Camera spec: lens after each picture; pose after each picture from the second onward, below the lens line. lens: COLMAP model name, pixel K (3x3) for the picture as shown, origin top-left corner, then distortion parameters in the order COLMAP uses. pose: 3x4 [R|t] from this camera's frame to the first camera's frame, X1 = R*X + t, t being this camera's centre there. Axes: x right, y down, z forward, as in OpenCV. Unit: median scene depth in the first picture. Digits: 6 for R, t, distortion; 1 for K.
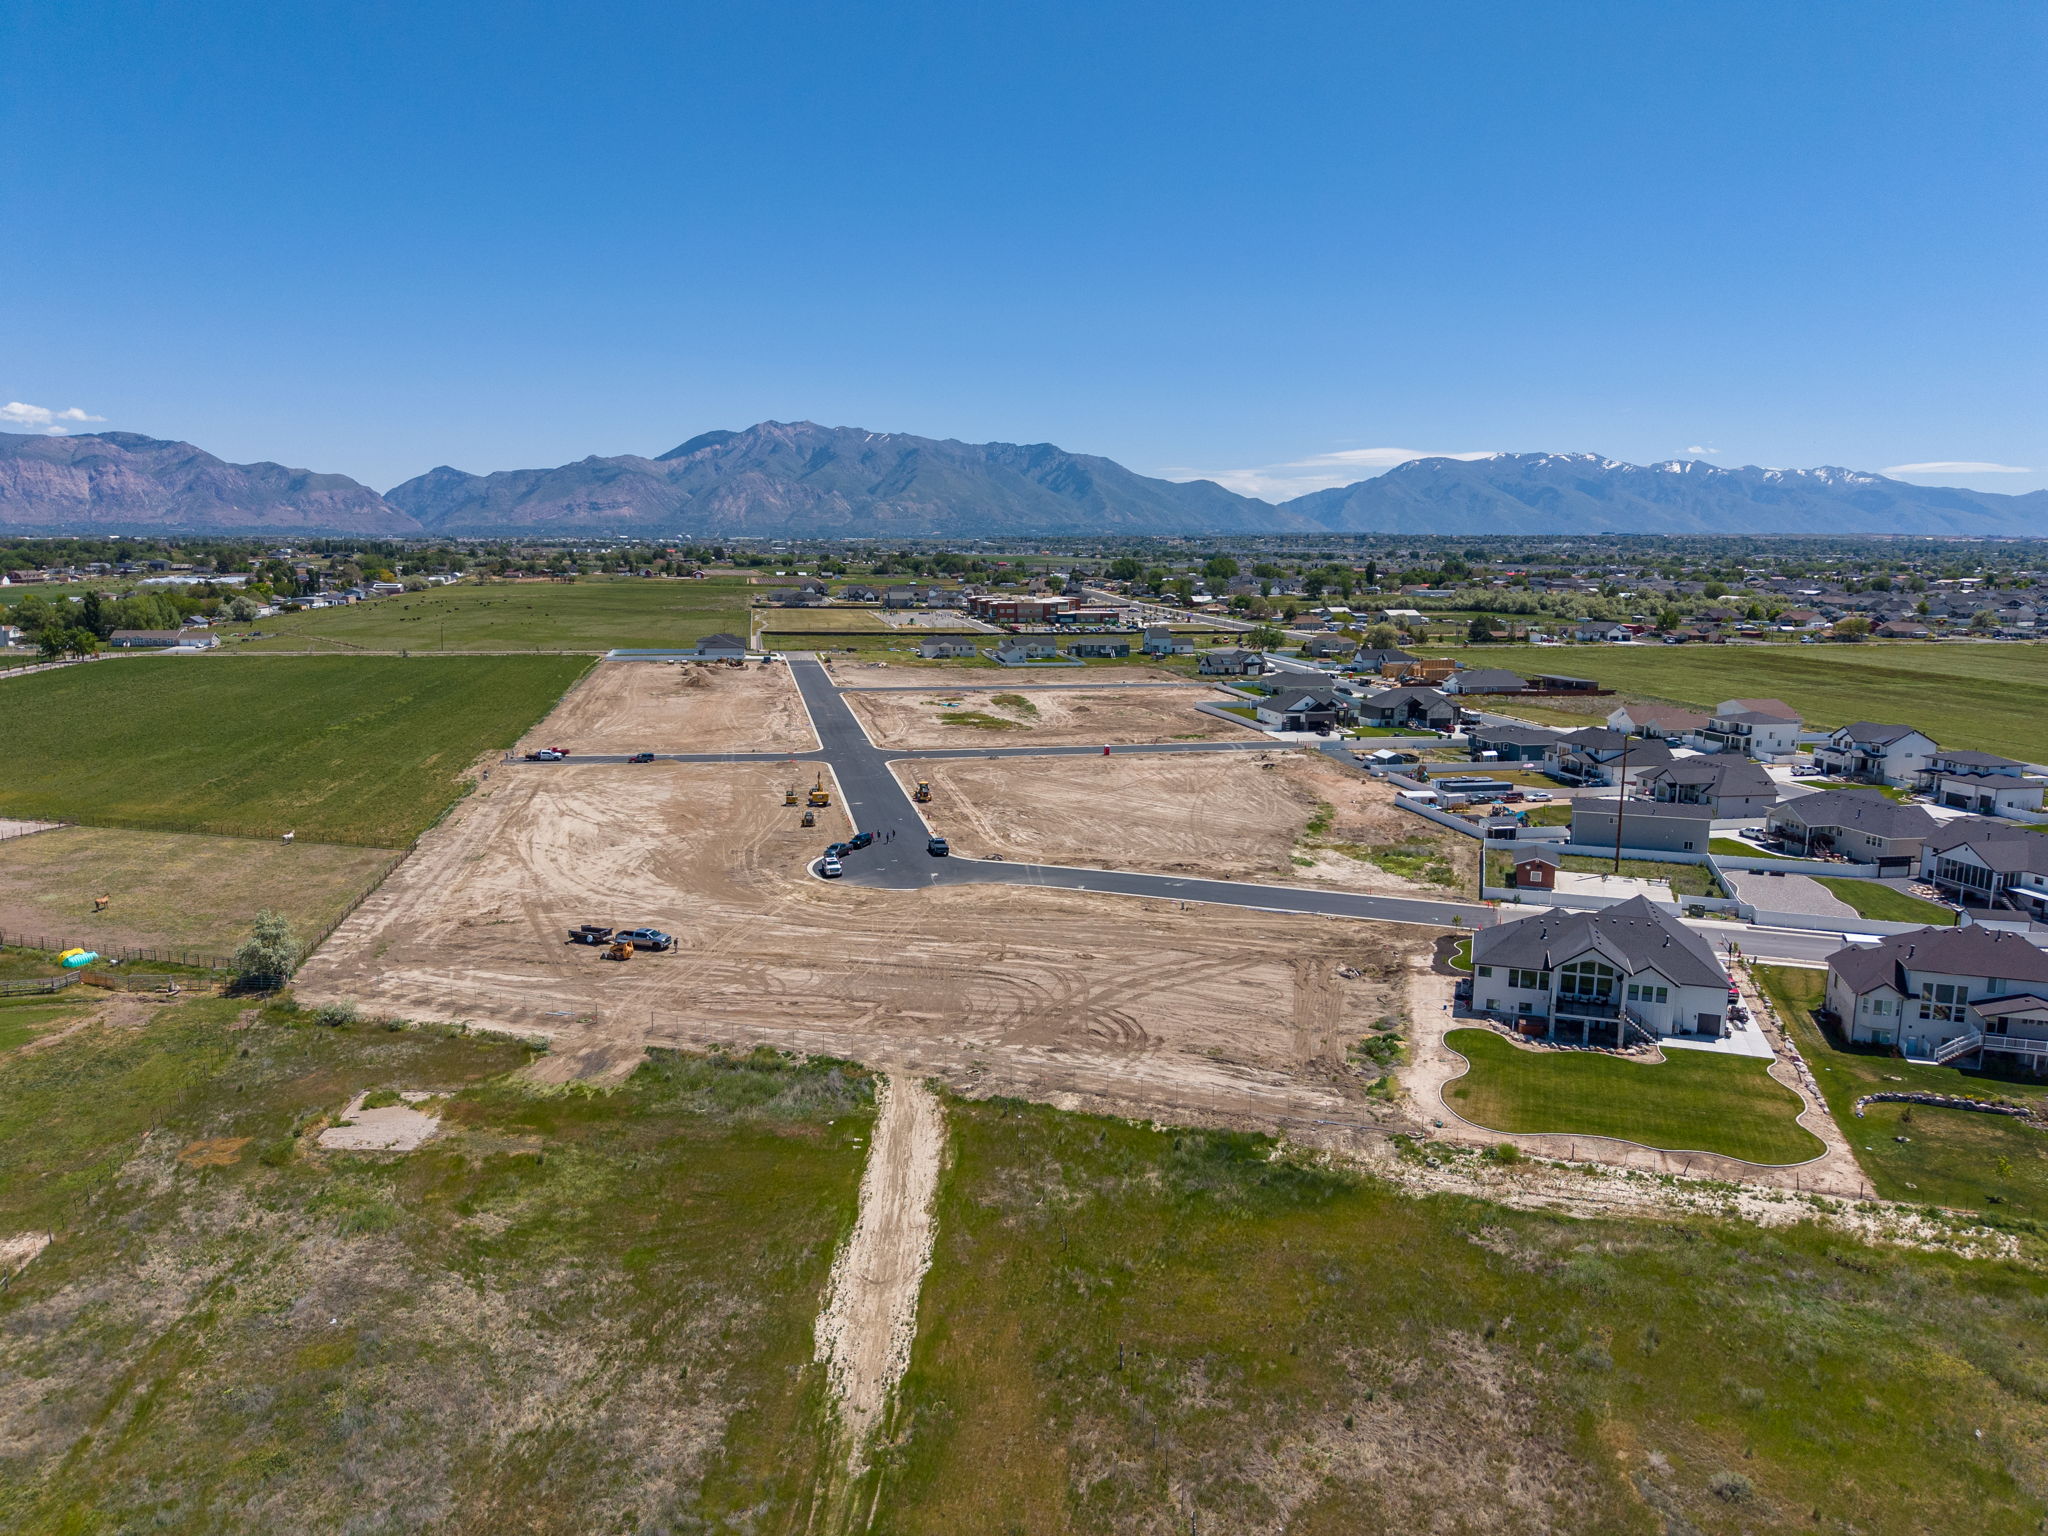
lens RADIAL K [[1398.6, 0, 1024.0], [0, 1398.6, 768.0], [0, 0, 1]] dist [0.020968, -0.019677]
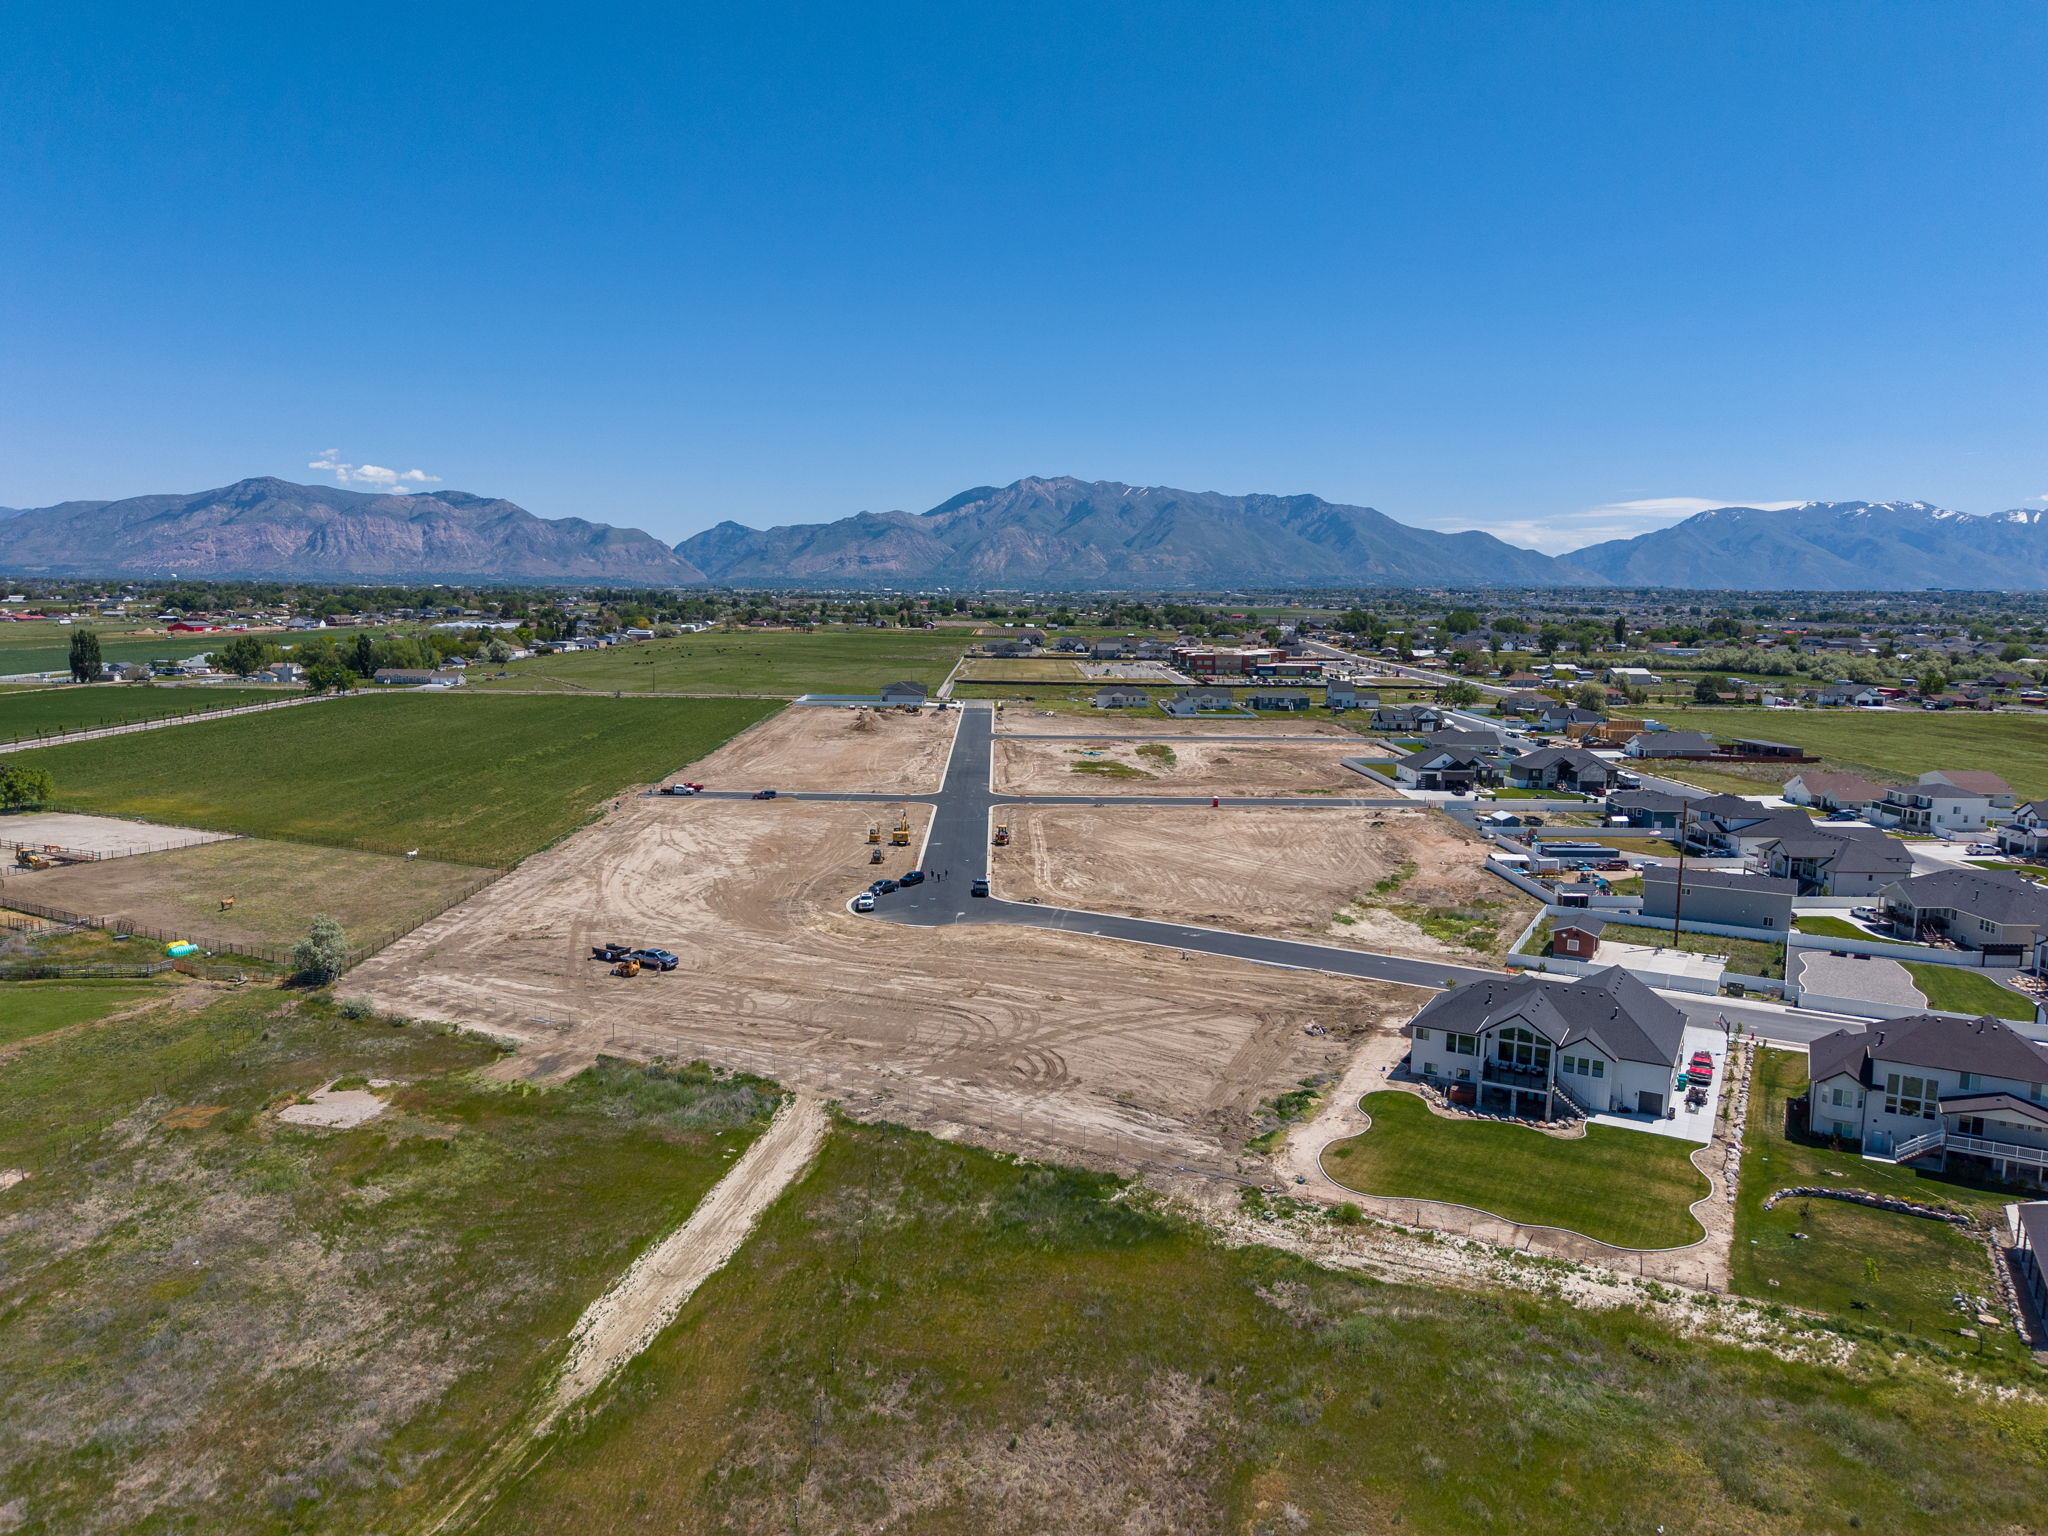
lens RADIAL K [[1408.9, 0, 1024.0], [0, 1408.9, 768.0], [0, 0, 1]] dist [0.023285, -0.025699]
pose [[0.983400, 0.028077, -0.179267, 0.129684], [-0.034761, 0.998809, -0.034252, 0.002345], [0.178092, 0.039915, 0.983204, -0.011184]]
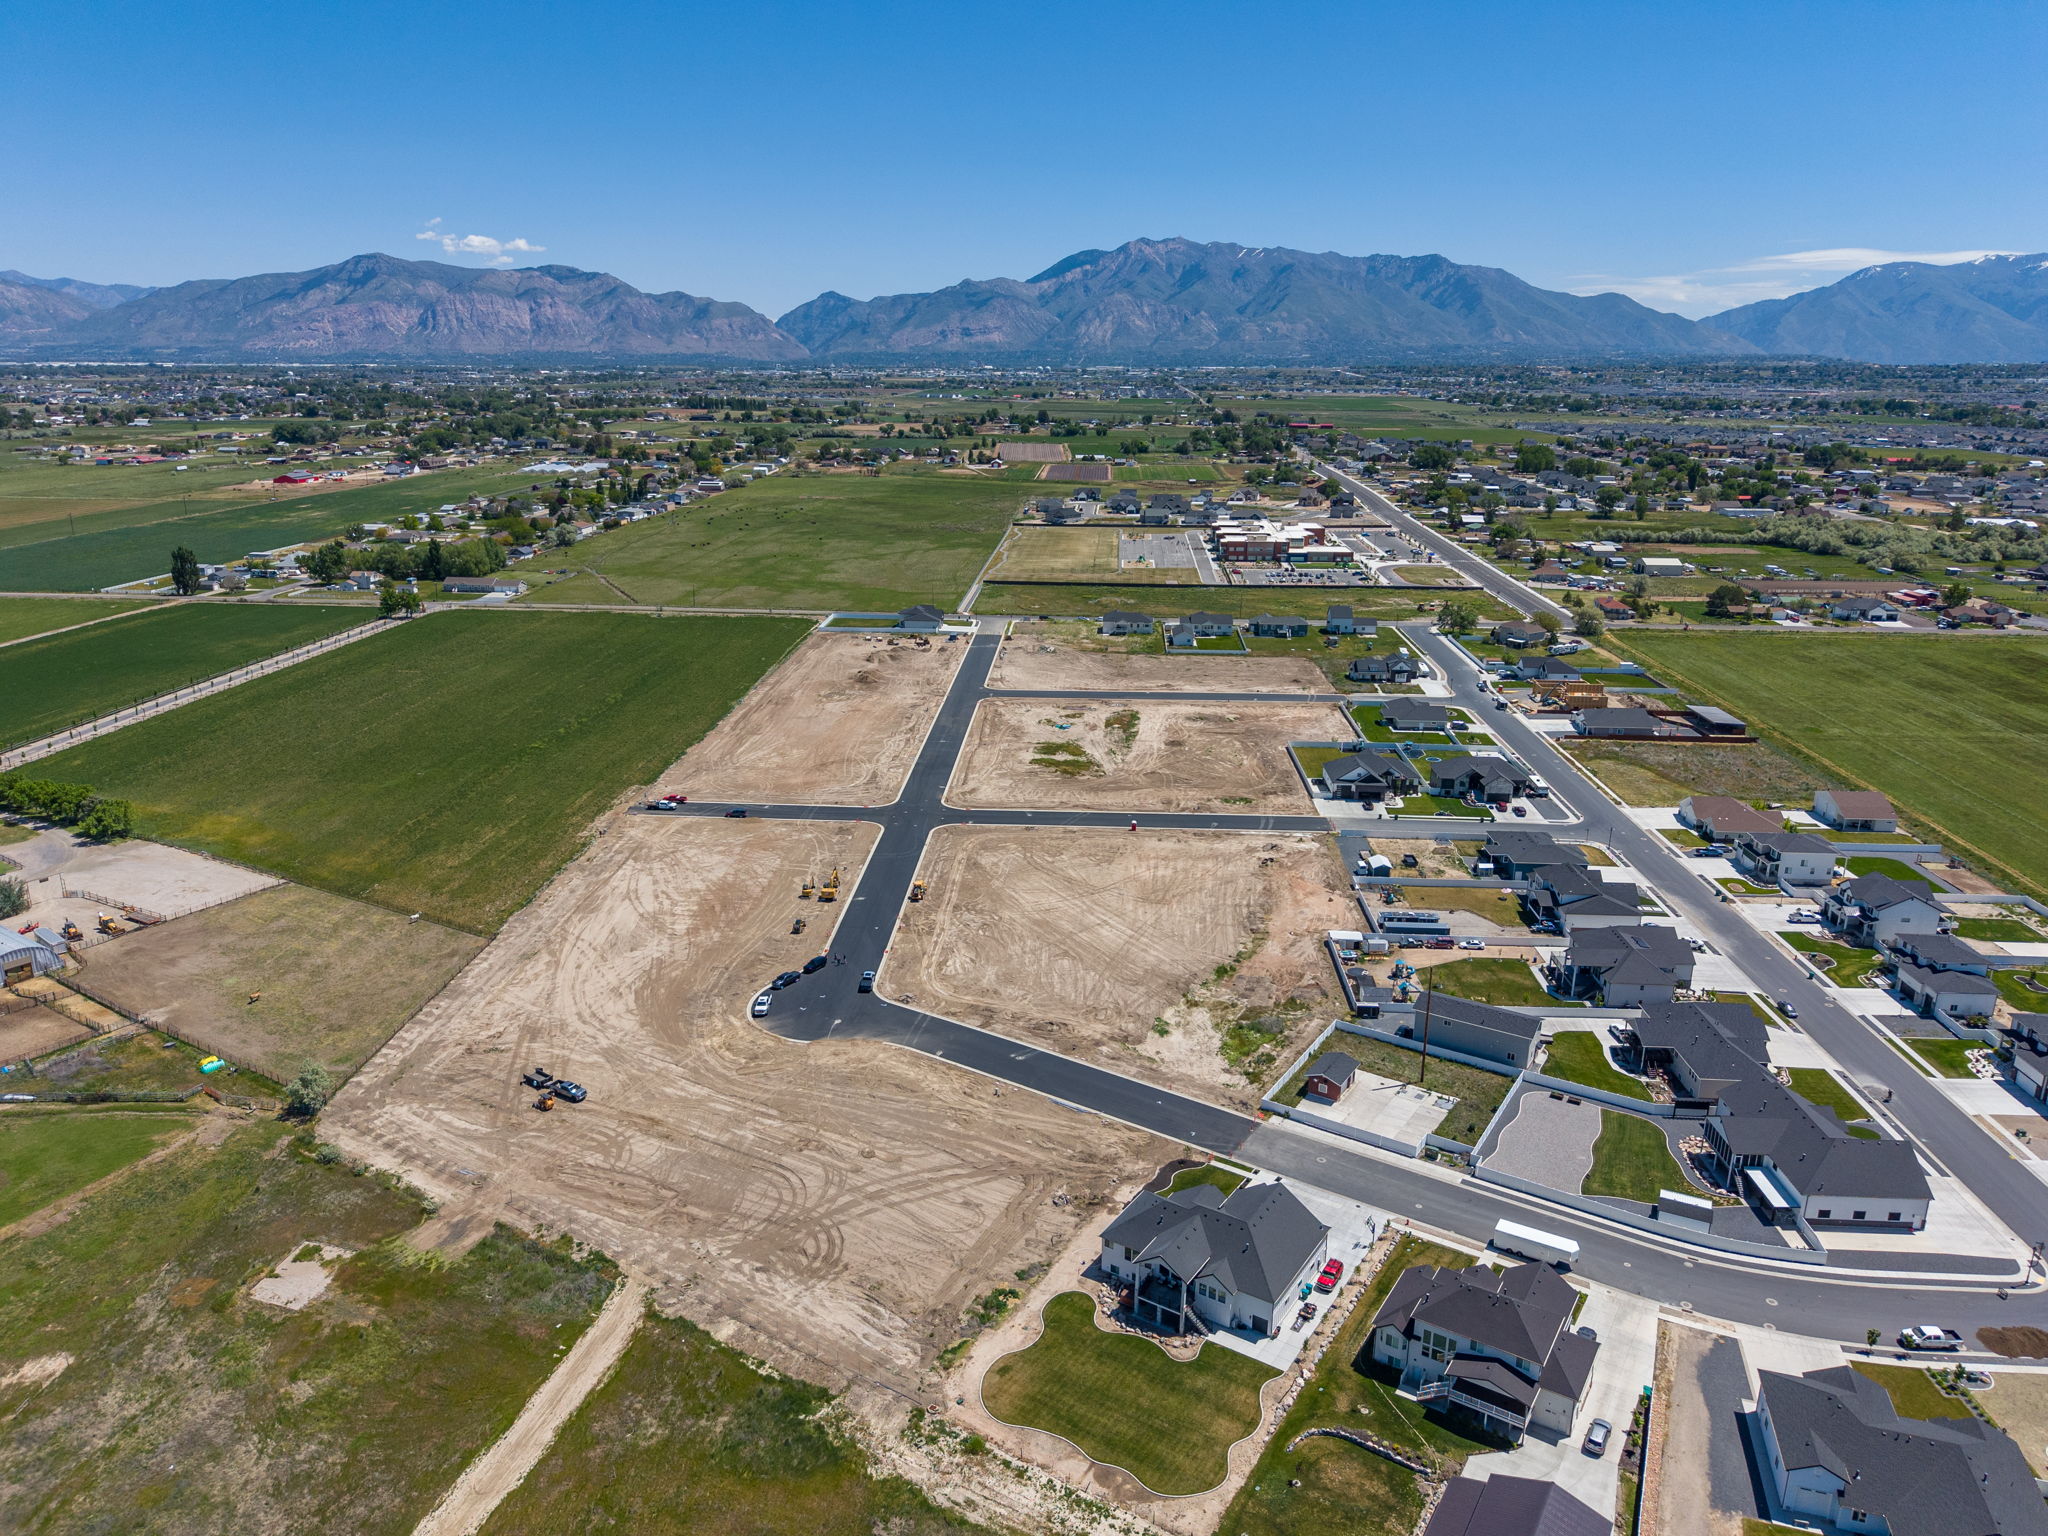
lens RADIAL K [[1398.6, 0, 1024.0], [0, 1398.6, 768.0], [0, 0, 1]] dist [0.020968, -0.019677]
pose [[0.966552, 0.068075, -0.247270, 0.305062], [-0.036691, 0.990915, 0.129386, -0.246686], [0.253832, -0.115986, 0.960269, -0.095730]]
